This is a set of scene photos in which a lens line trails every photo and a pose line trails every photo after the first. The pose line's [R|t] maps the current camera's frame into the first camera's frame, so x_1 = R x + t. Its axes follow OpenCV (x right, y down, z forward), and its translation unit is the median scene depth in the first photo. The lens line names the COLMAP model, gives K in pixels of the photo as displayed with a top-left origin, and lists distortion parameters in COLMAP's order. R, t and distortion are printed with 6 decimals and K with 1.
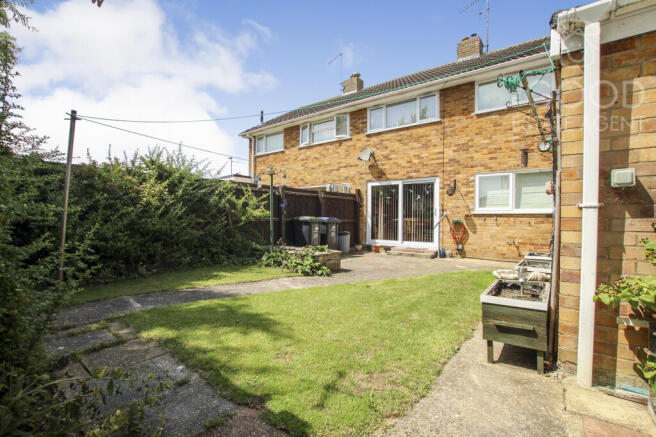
lens RADIAL K [[311.6, 0, 328.6], [0, 311.6, 219.1], [0, 0, 1]] dist [-0.033469, 0.001071]
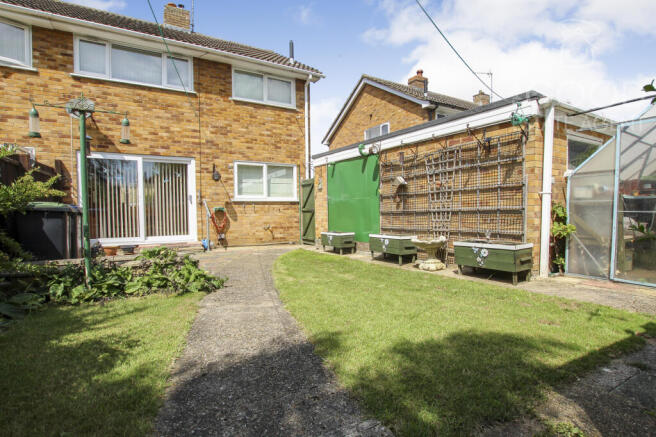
lens RADIAL K [[311.6, 0, 327.5], [0, 311.6, 218.2], [0, 0, 1]] dist [-0.033469, 0.001071]
pose [[0.364612, -0.037217, 0.930416, -0.331295], [0.014960, 0.999306, 0.034110, 0.007000], [-0.931039, 0.001482, 0.364916, 0.352528]]
